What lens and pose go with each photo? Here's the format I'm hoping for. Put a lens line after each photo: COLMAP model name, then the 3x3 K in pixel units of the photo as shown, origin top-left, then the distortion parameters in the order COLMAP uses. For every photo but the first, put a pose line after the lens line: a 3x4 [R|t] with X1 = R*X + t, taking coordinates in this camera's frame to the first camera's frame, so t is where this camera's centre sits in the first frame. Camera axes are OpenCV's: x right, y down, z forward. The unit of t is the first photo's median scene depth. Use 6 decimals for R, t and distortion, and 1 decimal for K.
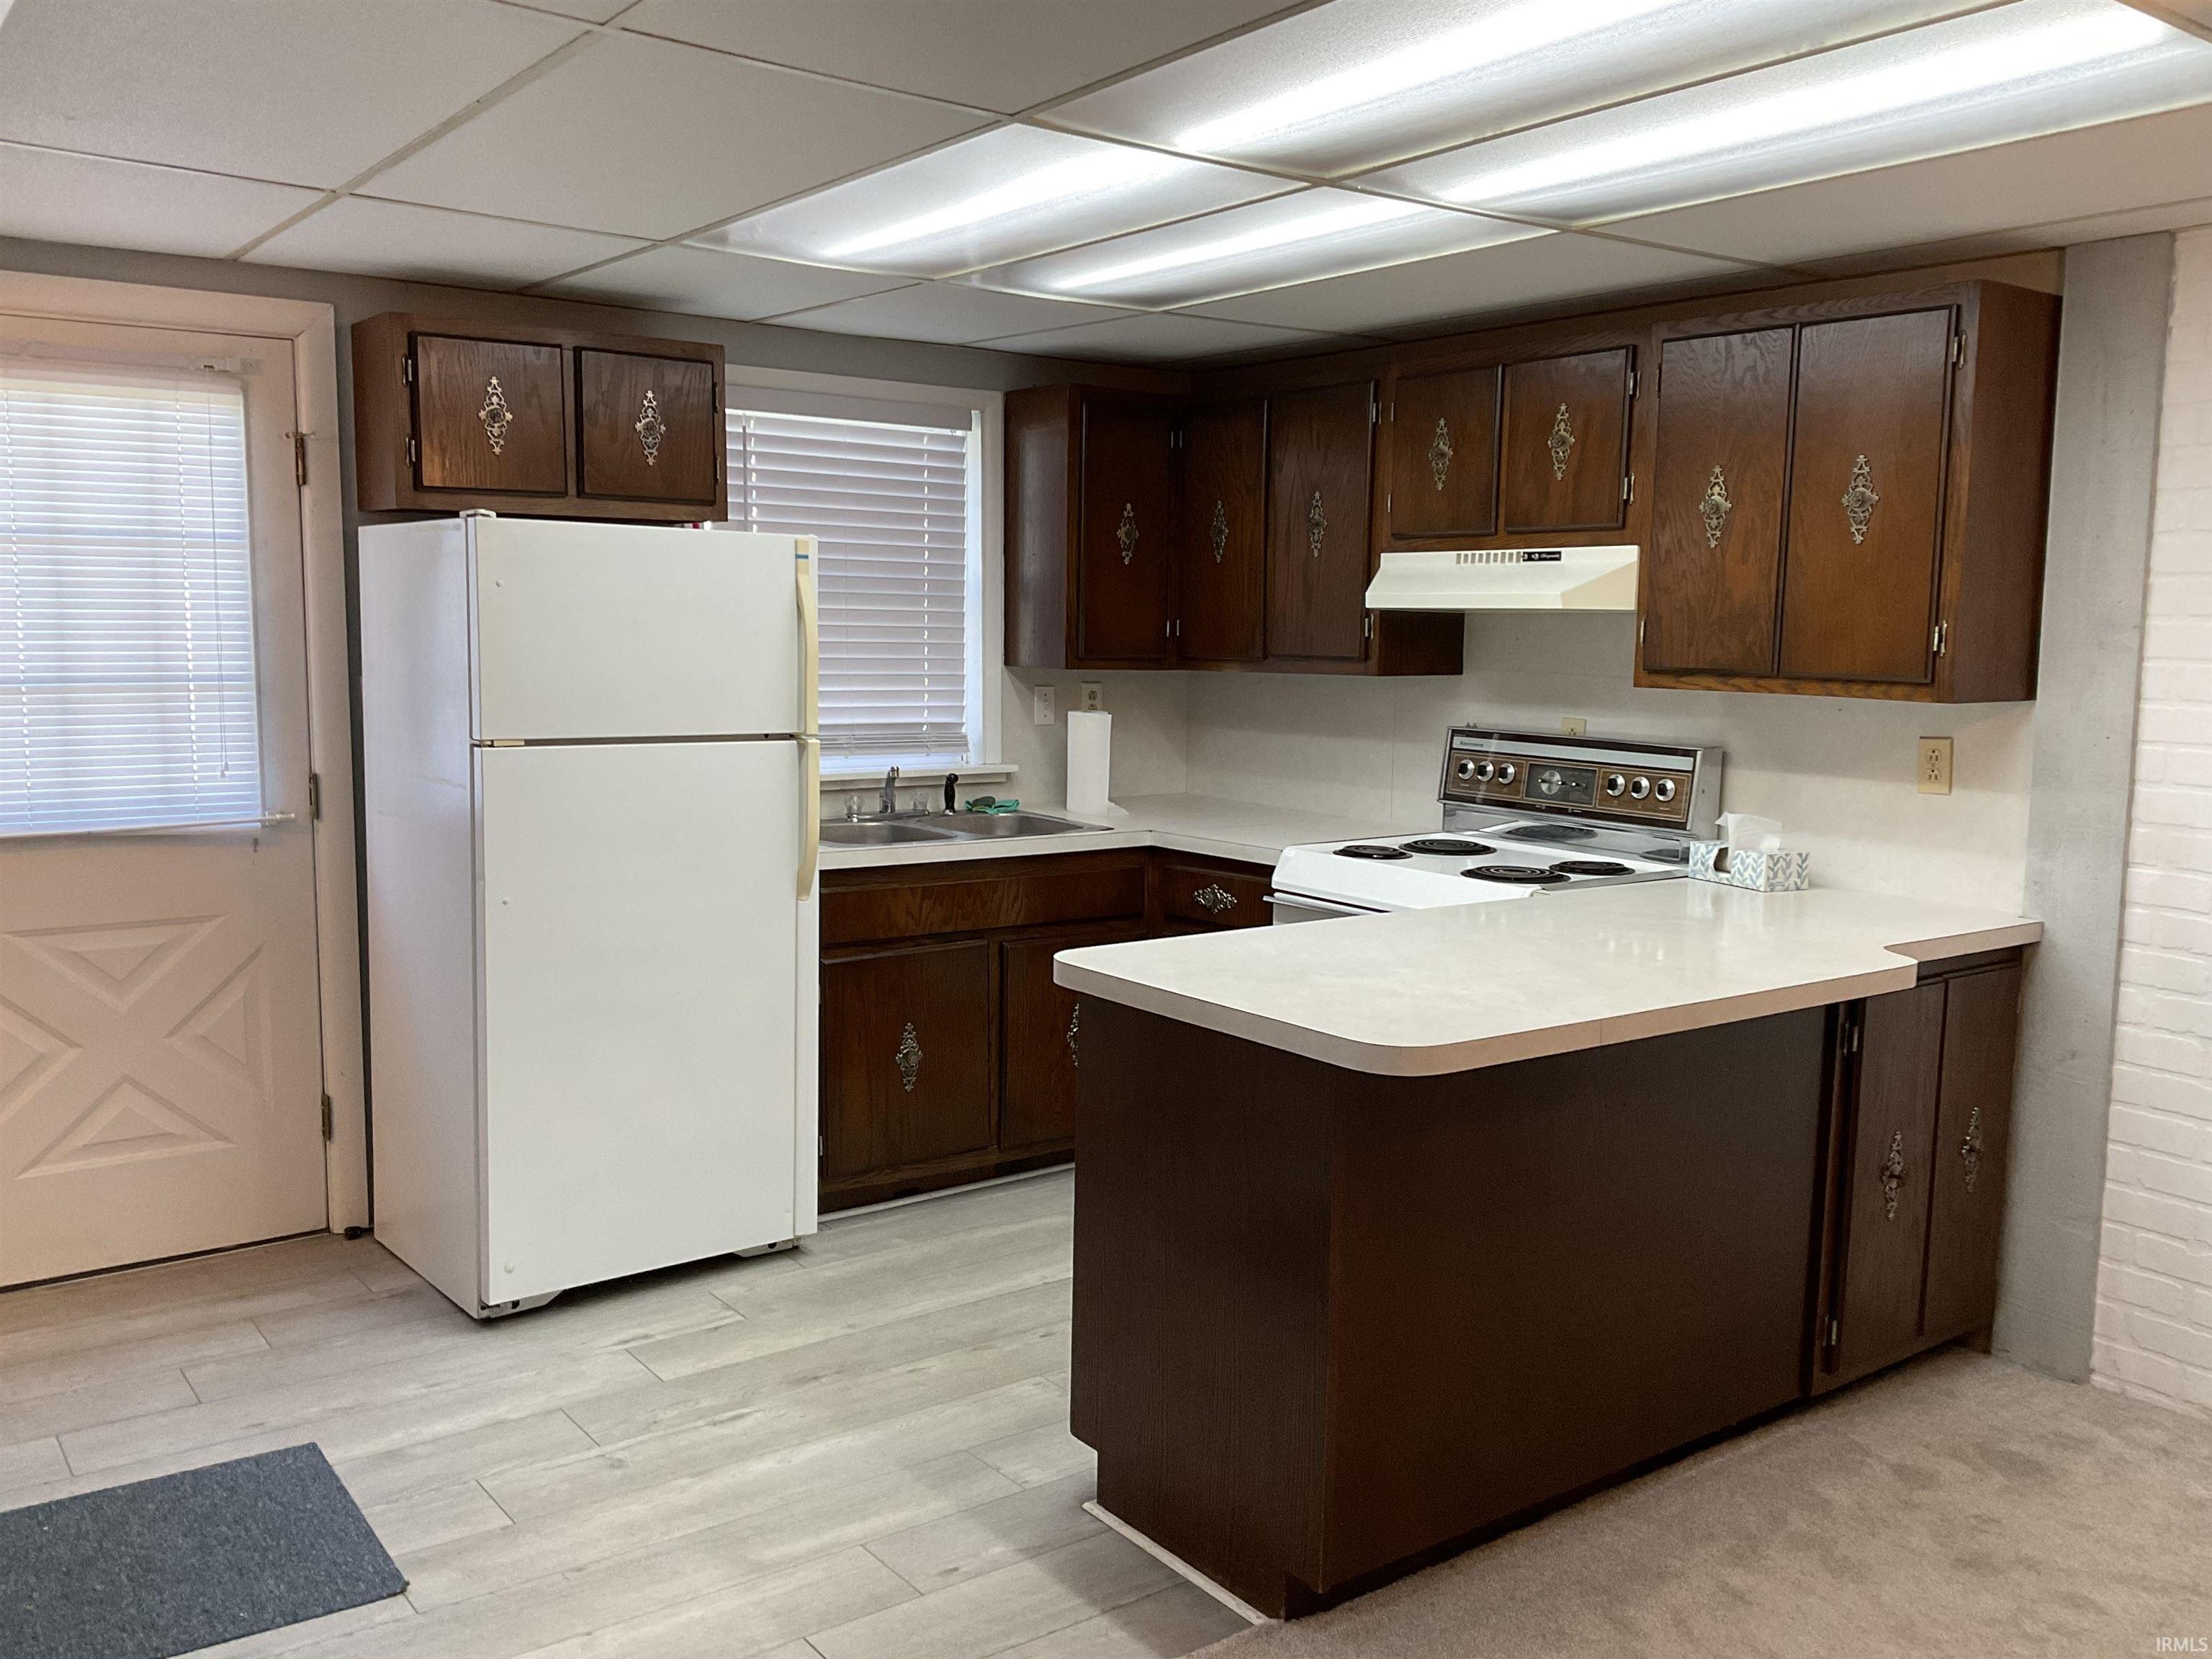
lens RADIAL K [[1852.8, 0, 1106.0], [0, 1852.8, 829.5], [0, 0, 1]] dist [0.079618, -0.140963]
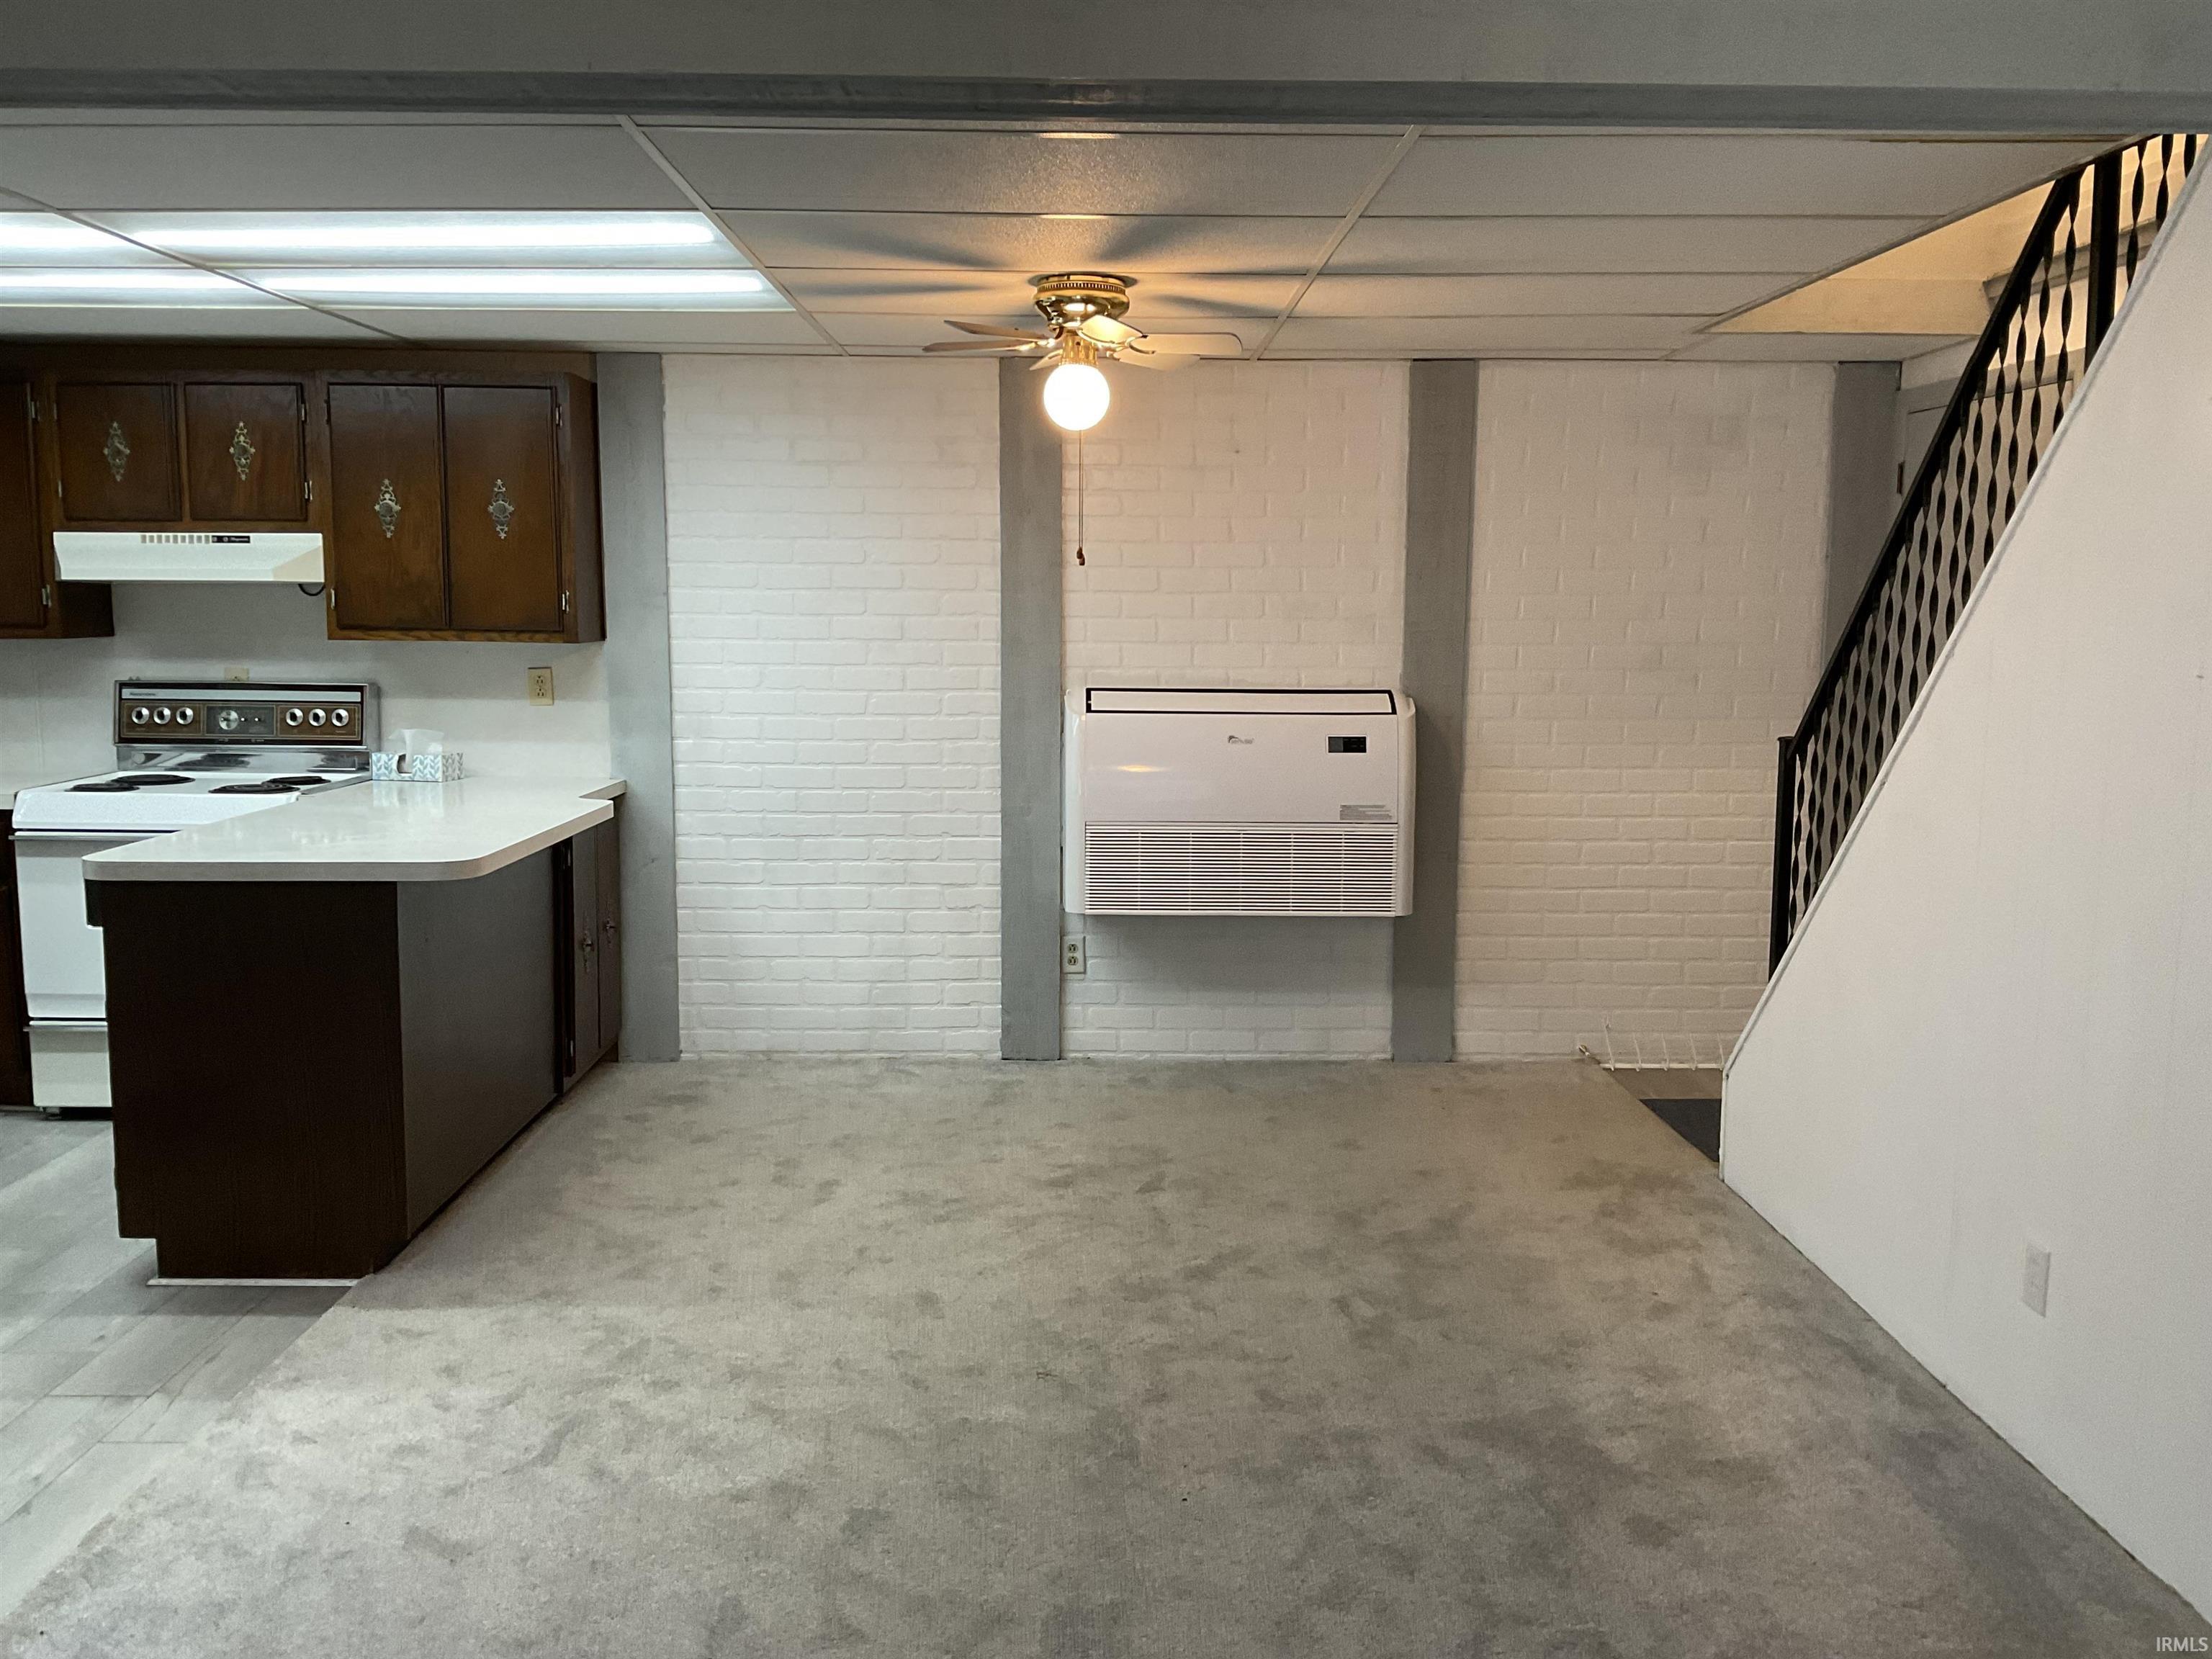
lens RADIAL K [[1852.8, 0, 1106.0], [0, 1852.8, 829.5], [0, 0, 1]] dist [0.079618, -0.140963]
pose [[0.584869, -0.110987, 0.803499, -0.503903], [0.095392, 0.993132, 0.067745, 0.021578], [-0.805499, 0.037025, 0.591439, -0.246104]]
